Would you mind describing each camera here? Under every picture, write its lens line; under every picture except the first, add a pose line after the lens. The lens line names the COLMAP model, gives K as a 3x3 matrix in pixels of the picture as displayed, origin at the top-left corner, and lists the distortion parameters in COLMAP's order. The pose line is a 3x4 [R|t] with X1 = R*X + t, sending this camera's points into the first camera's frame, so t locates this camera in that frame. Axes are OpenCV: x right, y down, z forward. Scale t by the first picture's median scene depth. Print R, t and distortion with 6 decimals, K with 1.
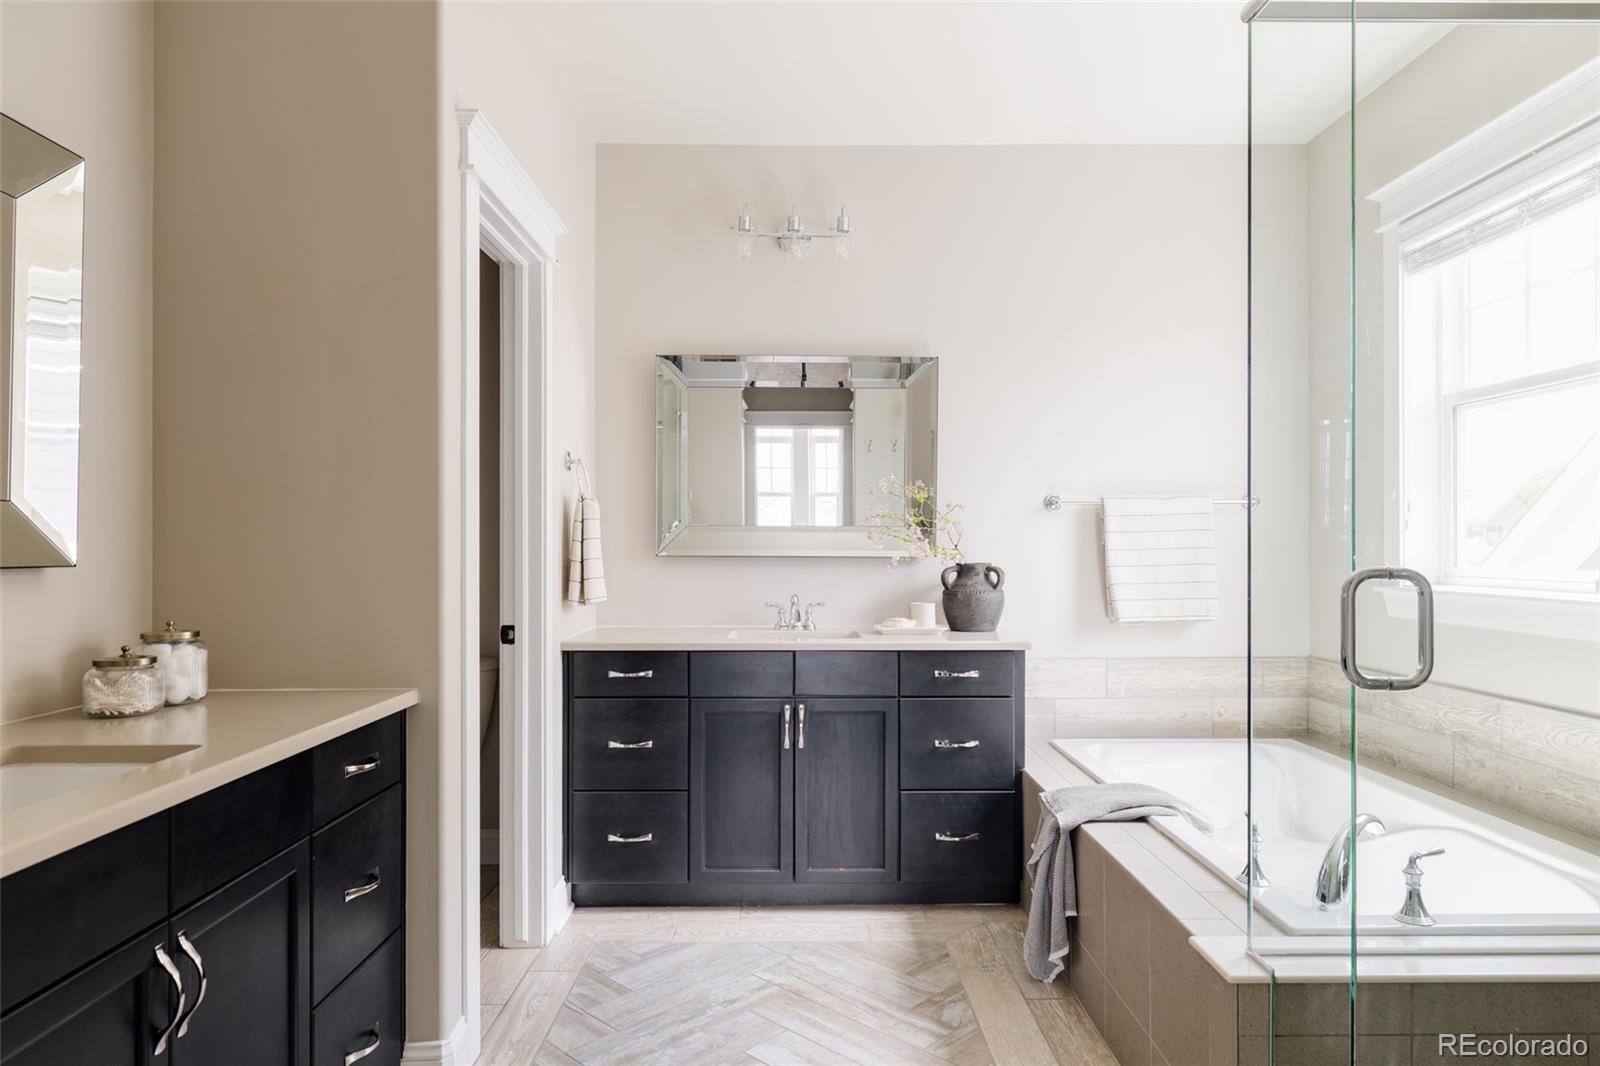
lens RADIAL K [[962.2, 0, 801.4], [0, 962.2, 537.6], [0, 0, 1]] dist [-0.020442, 0.000465]
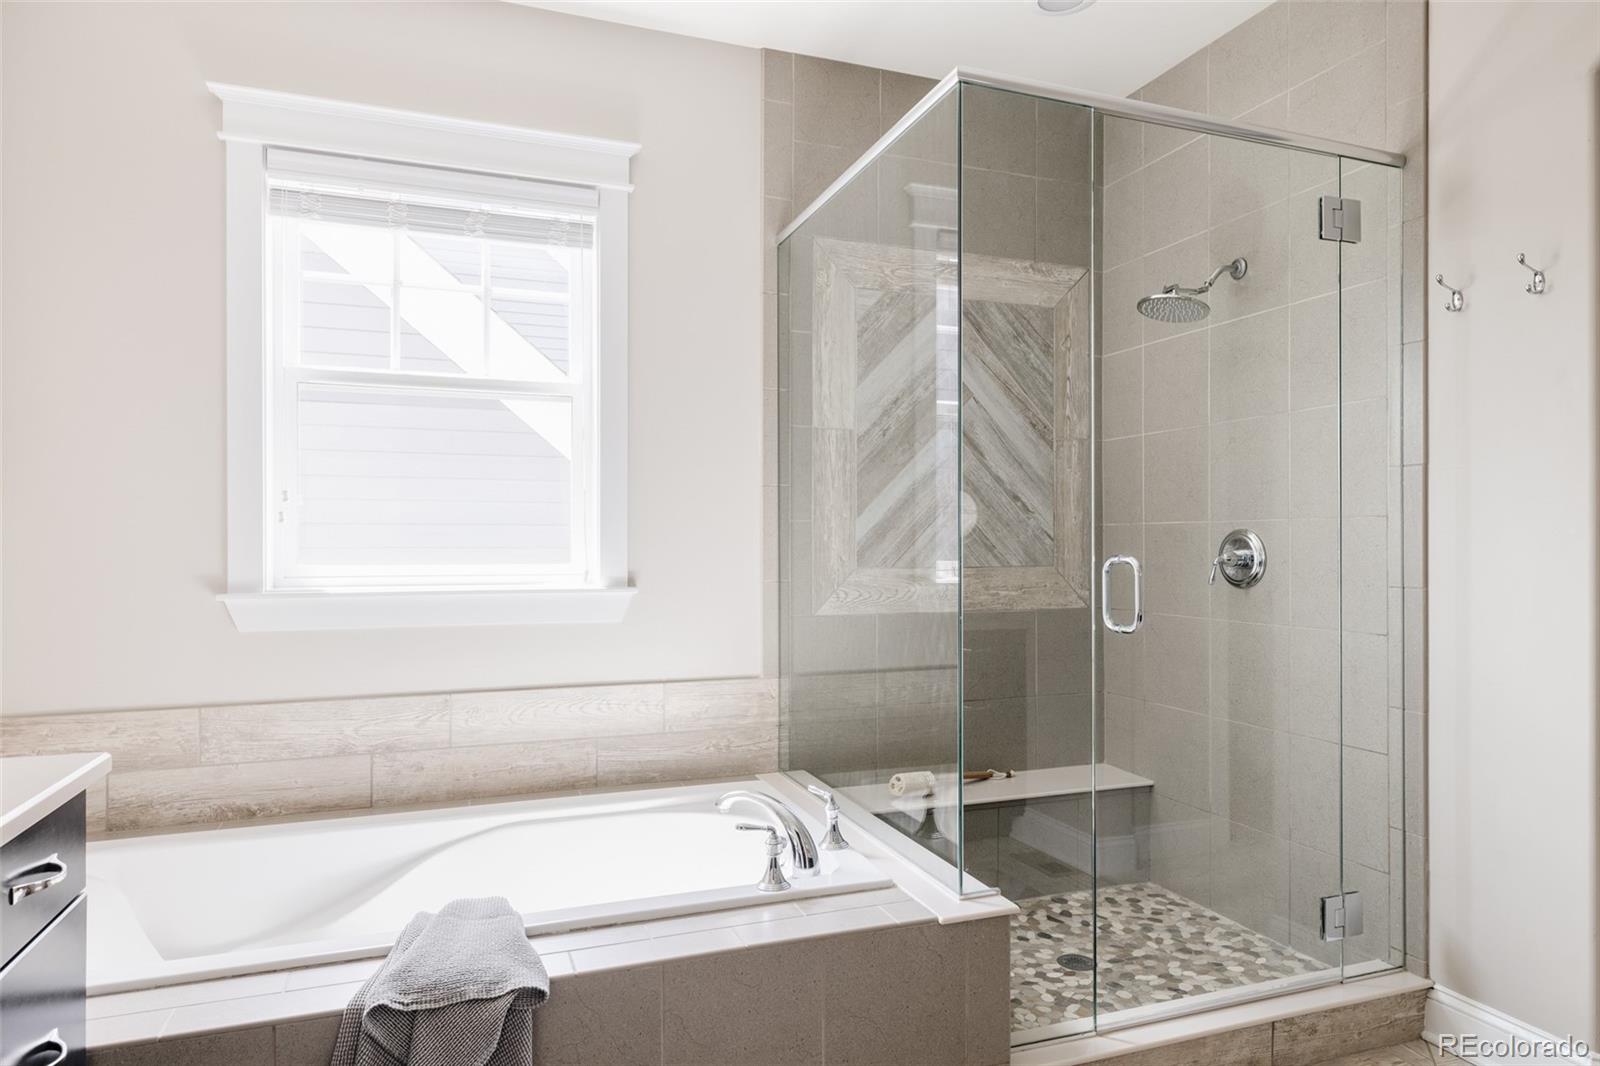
lens RADIAL K [[962.2, 0, 802.2], [0, 962.2, 535.1], [0, 0, 1]] dist [-0.020442, 0.000465]
pose [[-0.352084, 0.000716, 0.935968, -0.329417], [-0.009759, 0.999943, -0.004436, 0.001174], [-0.935918, -0.010696, -0.352057, 0.957901]]
